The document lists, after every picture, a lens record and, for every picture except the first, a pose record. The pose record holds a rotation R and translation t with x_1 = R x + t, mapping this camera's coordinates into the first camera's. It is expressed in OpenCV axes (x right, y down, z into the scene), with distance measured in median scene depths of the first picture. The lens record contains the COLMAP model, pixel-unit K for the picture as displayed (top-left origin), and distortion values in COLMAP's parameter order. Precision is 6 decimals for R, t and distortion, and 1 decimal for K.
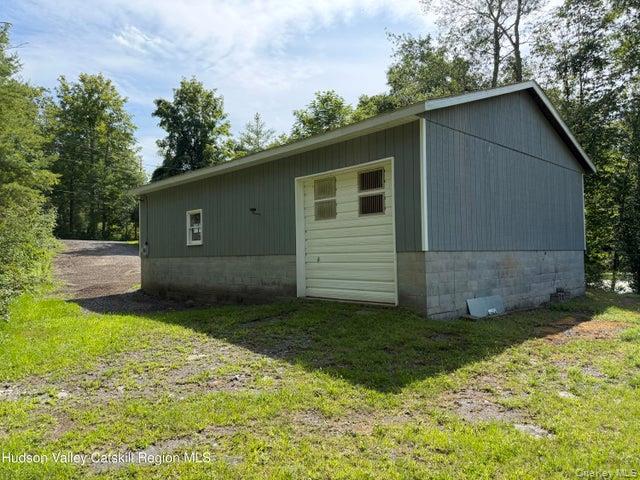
lens RADIAL K [[453.6, 0, 313.3], [0, 453.6, 239.1], [0, 0, 1]] dist [0.012470, -0.039009]
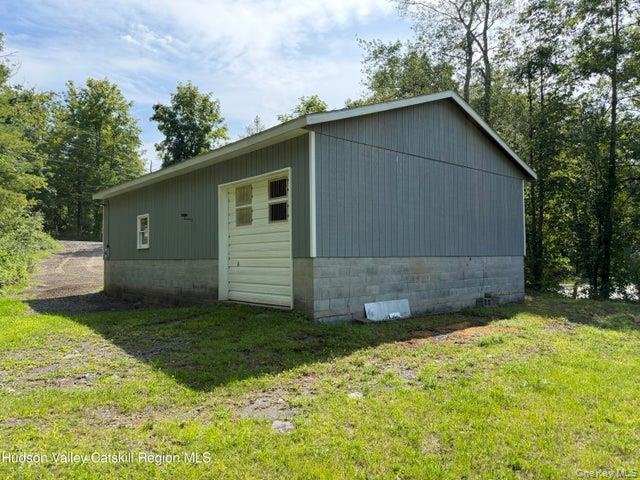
lens RADIAL K [[453.6, 0, 323.0], [0, 453.6, 242.6], [0, 0, 1]] dist [0.012470, -0.039009]
pose [[0.999883, 0.004434, -0.014630, 0.158900], [-0.004349, 0.999974, 0.005812, -0.008128], [0.014655, -0.005748, 0.999876, -0.026357]]
